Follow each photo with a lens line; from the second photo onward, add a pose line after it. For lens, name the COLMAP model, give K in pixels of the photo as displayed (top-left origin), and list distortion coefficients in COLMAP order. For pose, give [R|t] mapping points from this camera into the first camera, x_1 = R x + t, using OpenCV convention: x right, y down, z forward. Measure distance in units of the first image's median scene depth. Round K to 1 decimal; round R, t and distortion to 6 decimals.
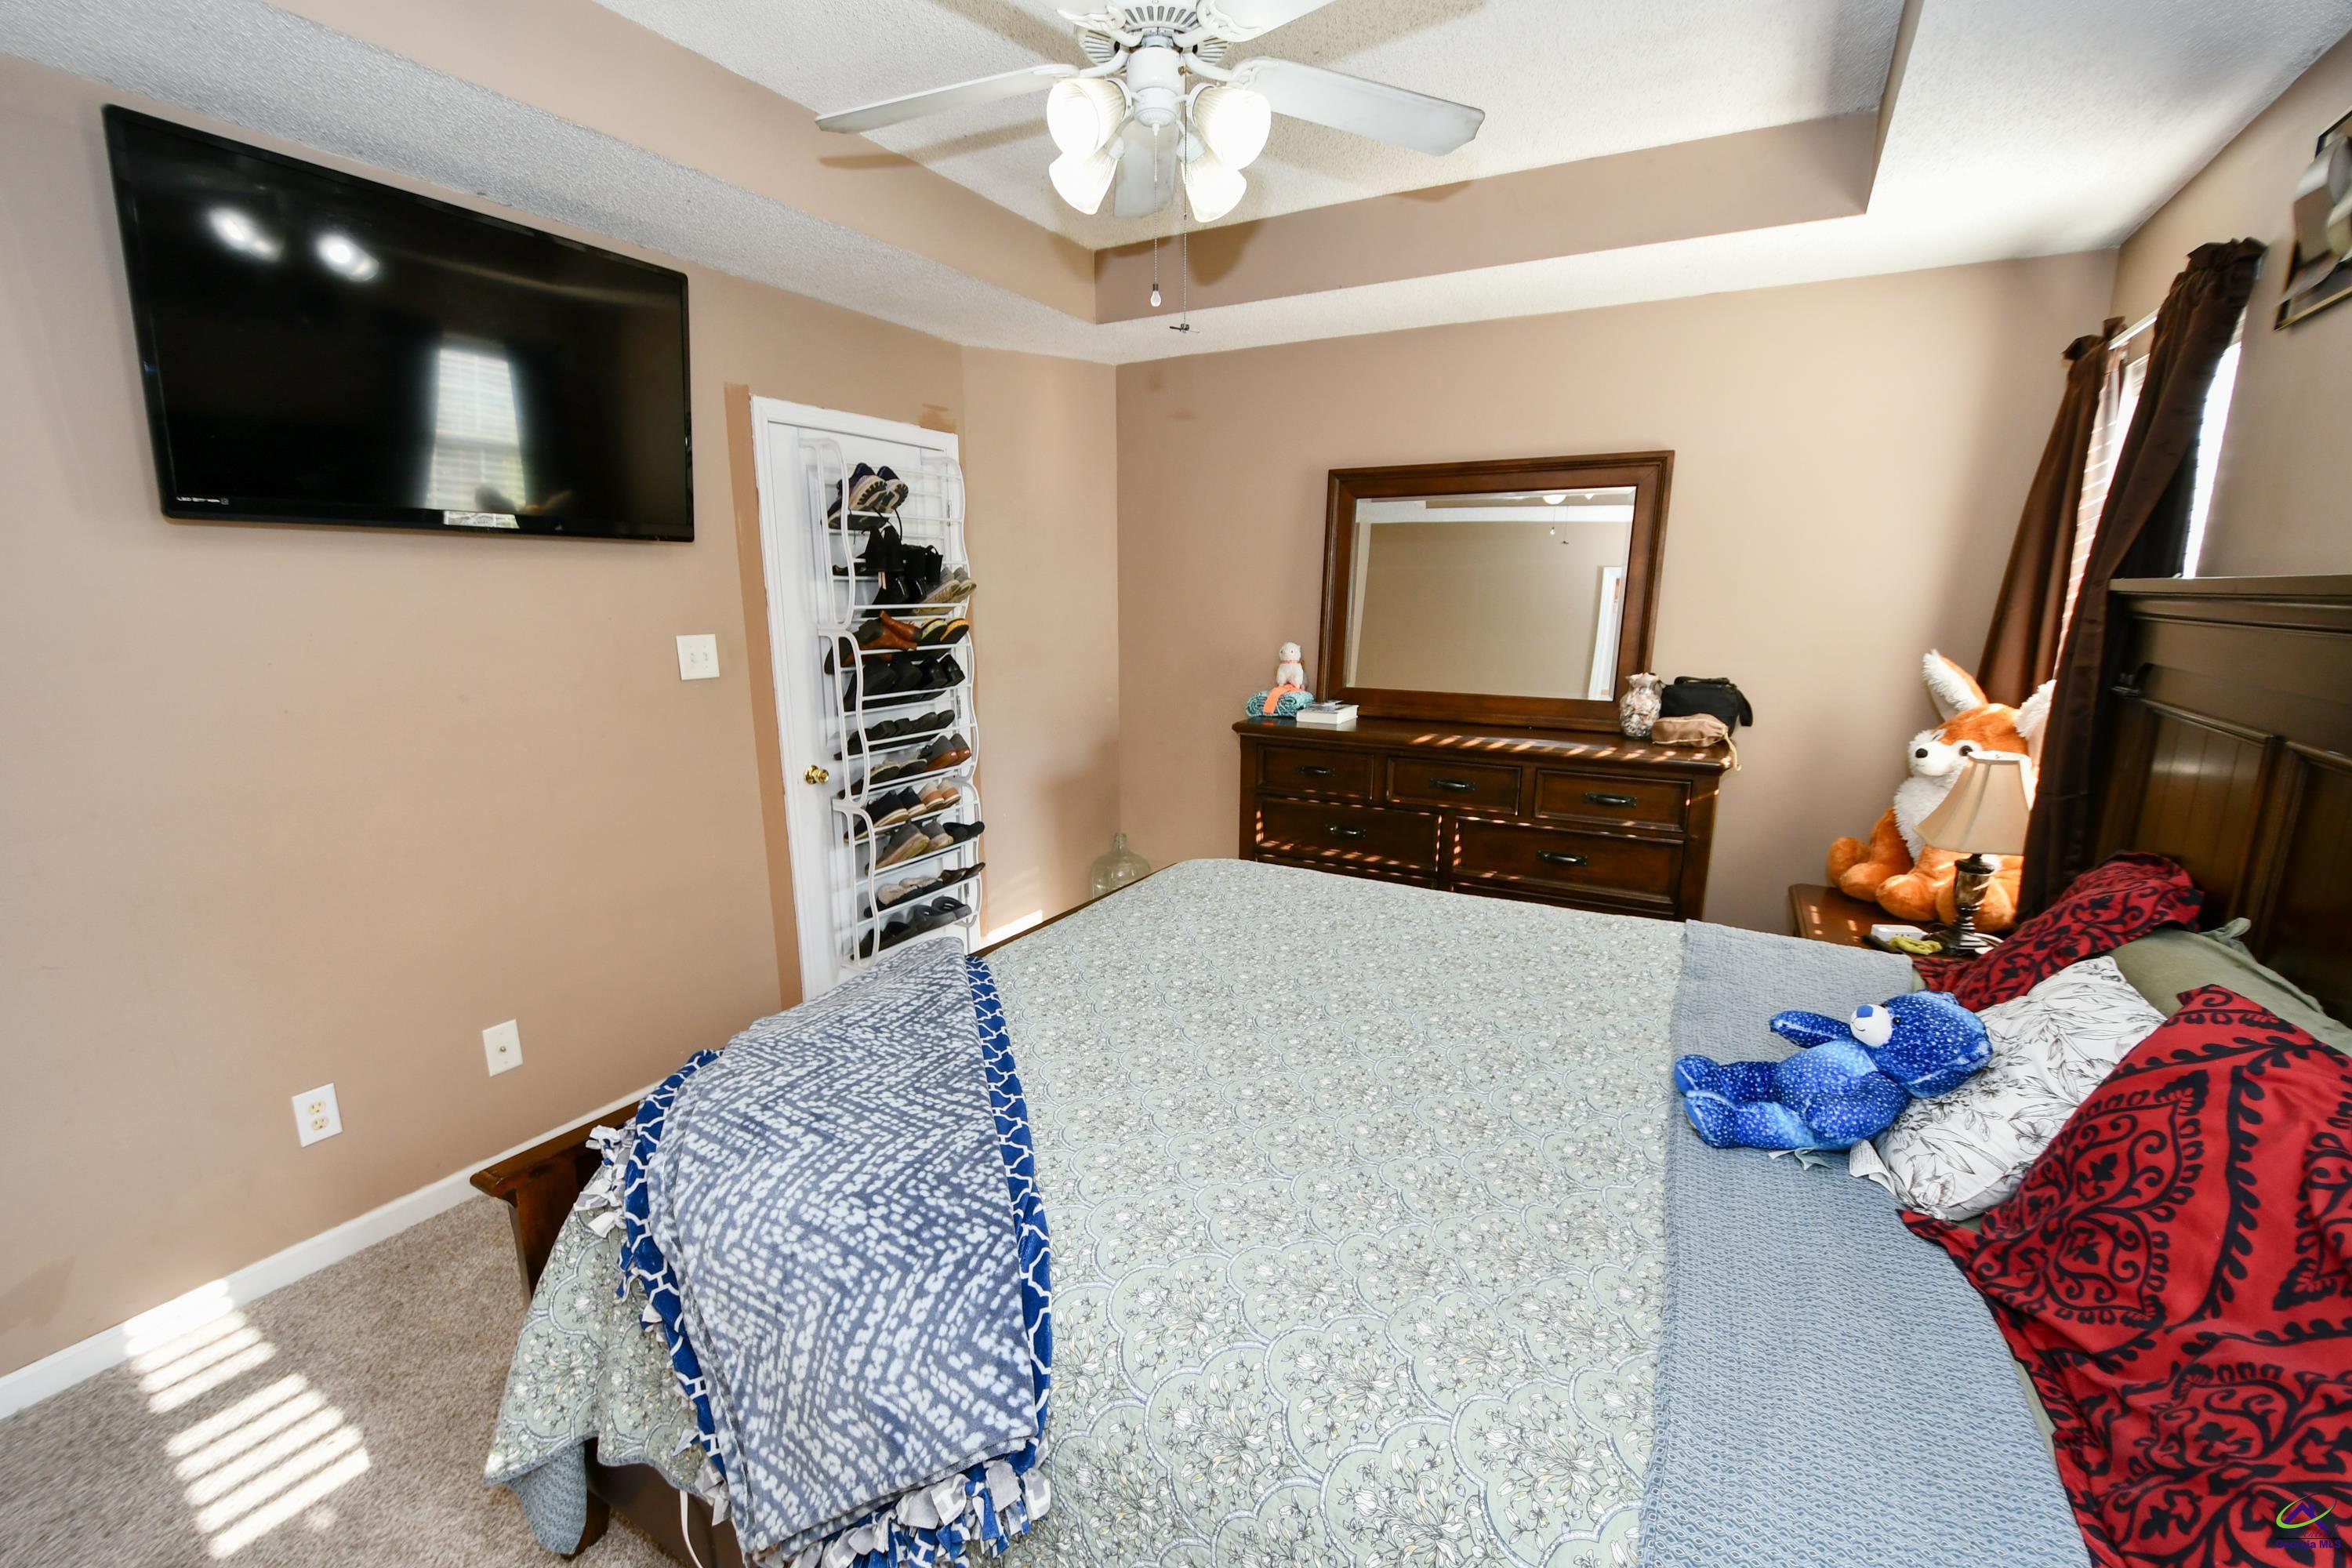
lens RADIAL K [[1023.4, 0, 1122.9], [0, 1023.4, 807.4], [0, 0, 1]] dist [-0.001534, -0.005291]
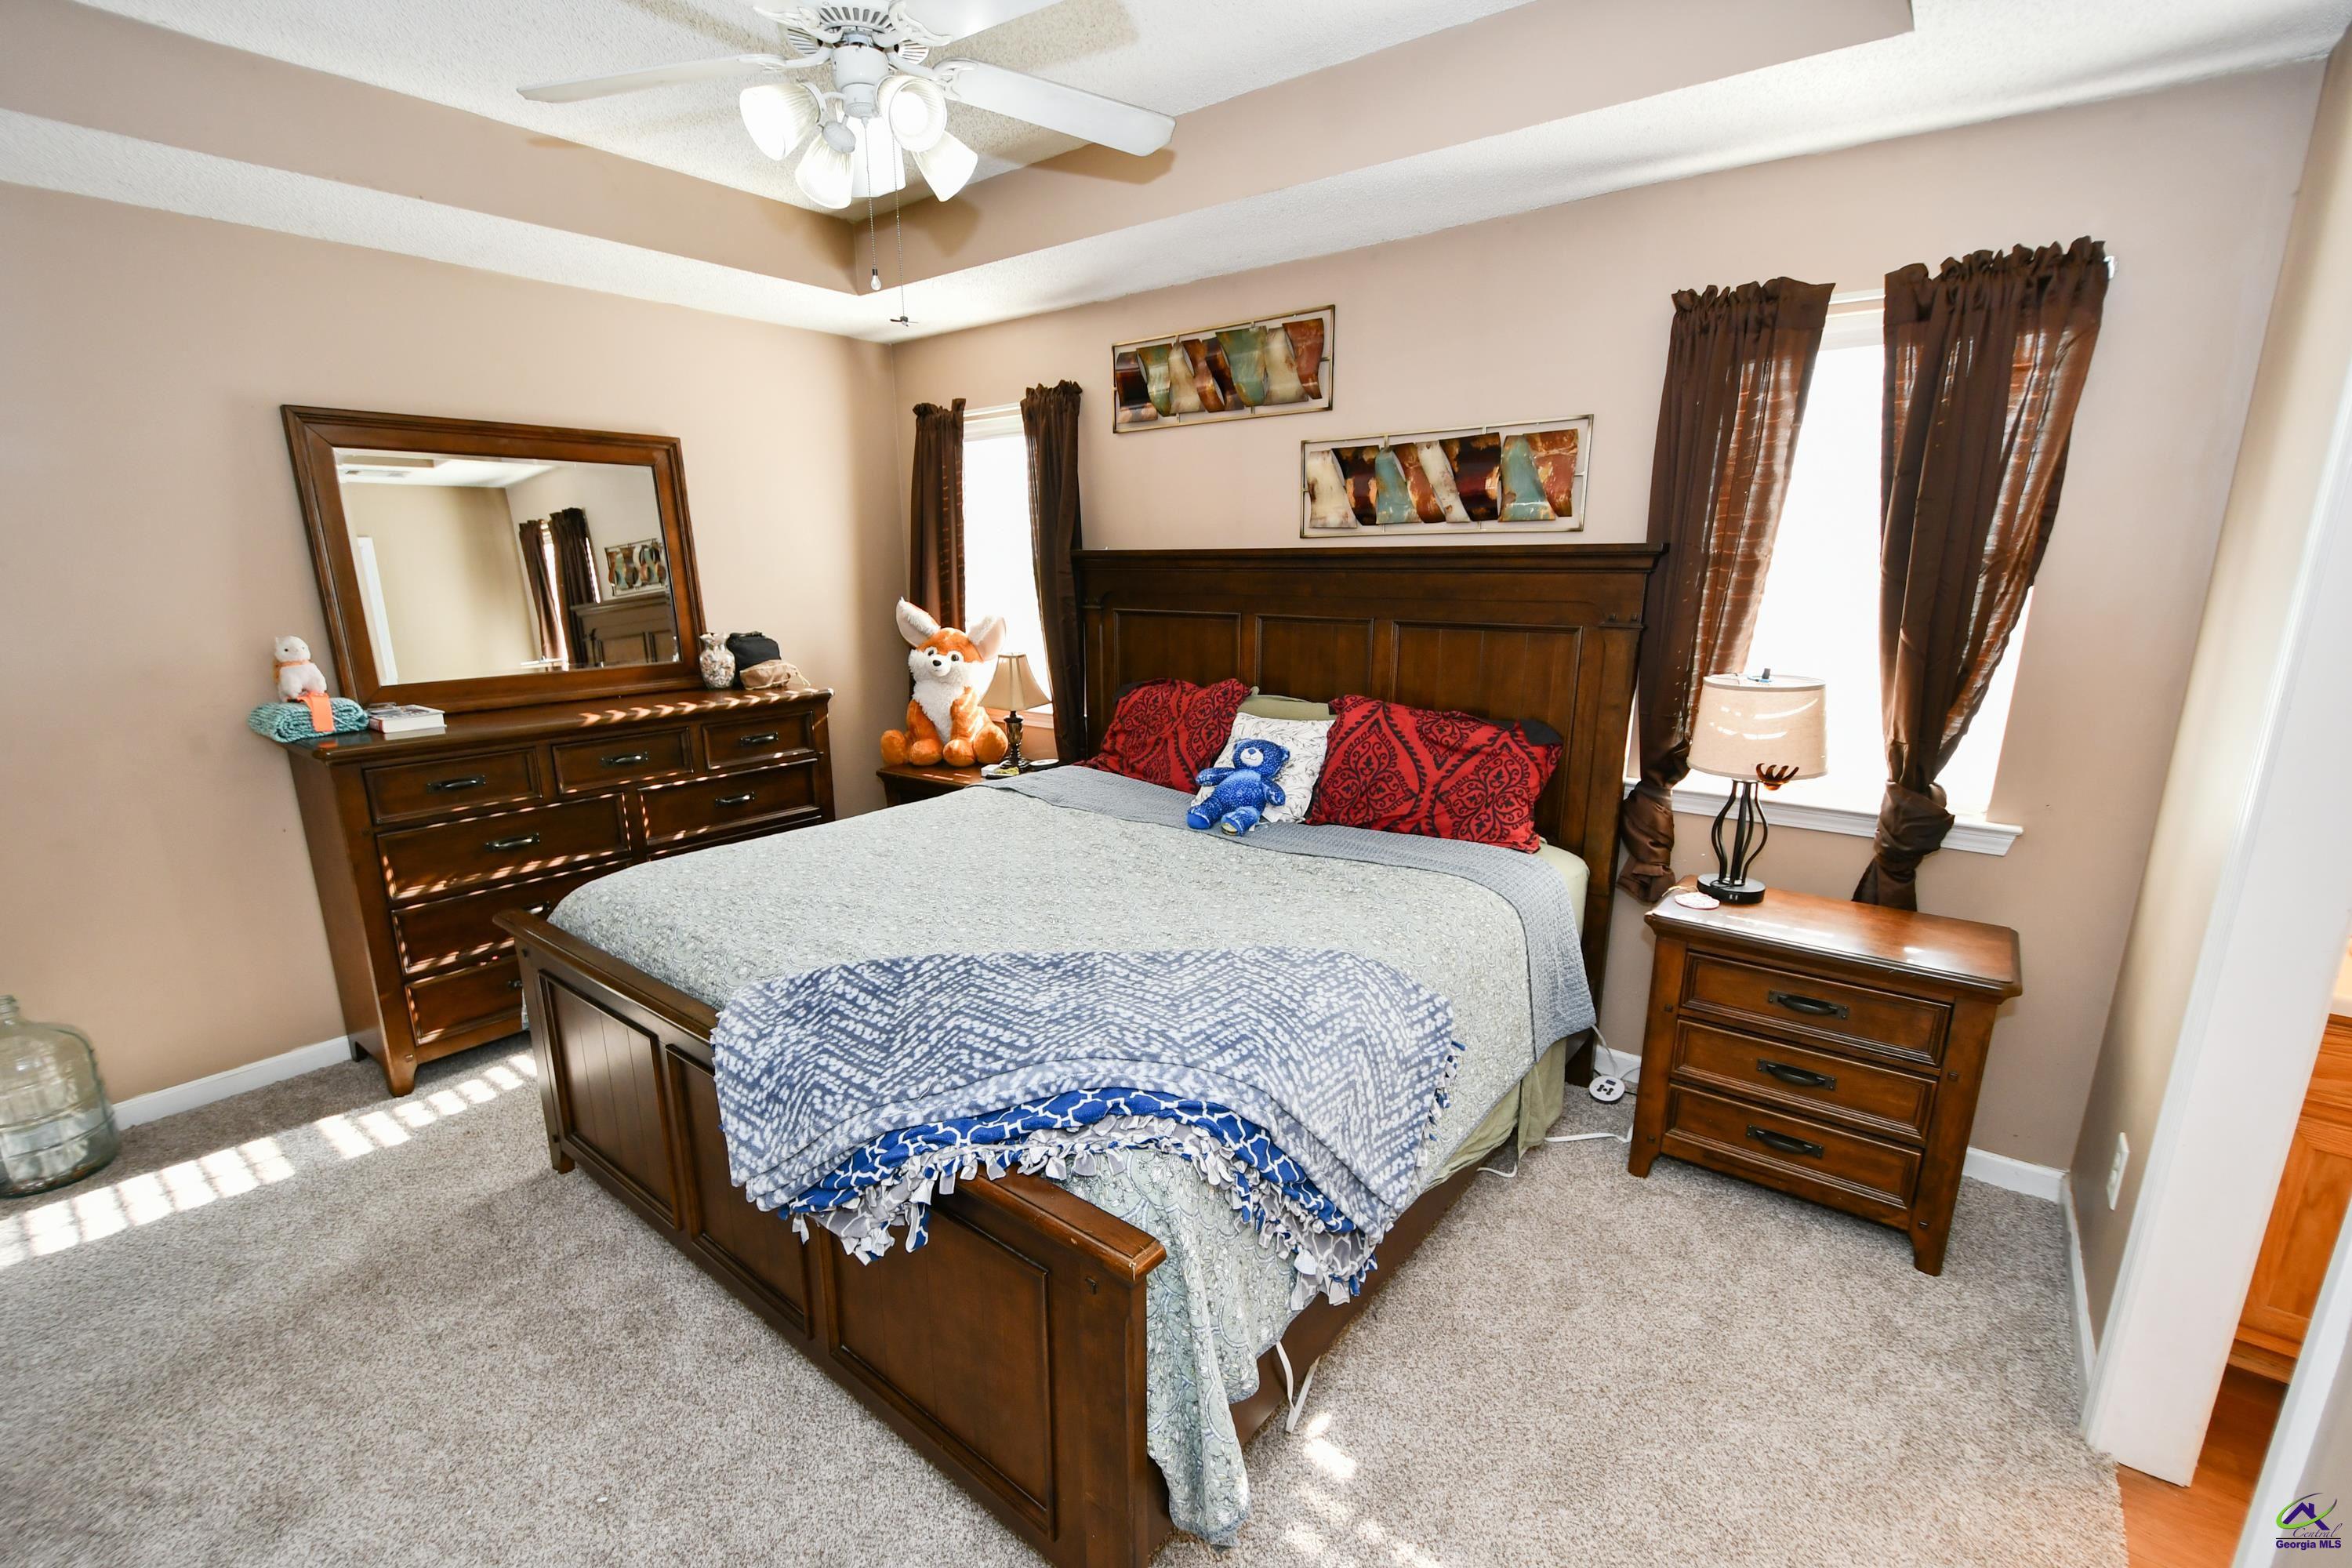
lens RADIAL K [[1023.4, 0, 1179.4], [0, 1023.4, 795.5], [0, 0, 1]] dist [-0.001534, -0.005291]
pose [[0.126735, -0.226175, 0.965807, -0.581405], [0.212513, 0.957242, 0.196283, -0.070540], [-0.968905, 0.180370, 0.169381, 0.327967]]
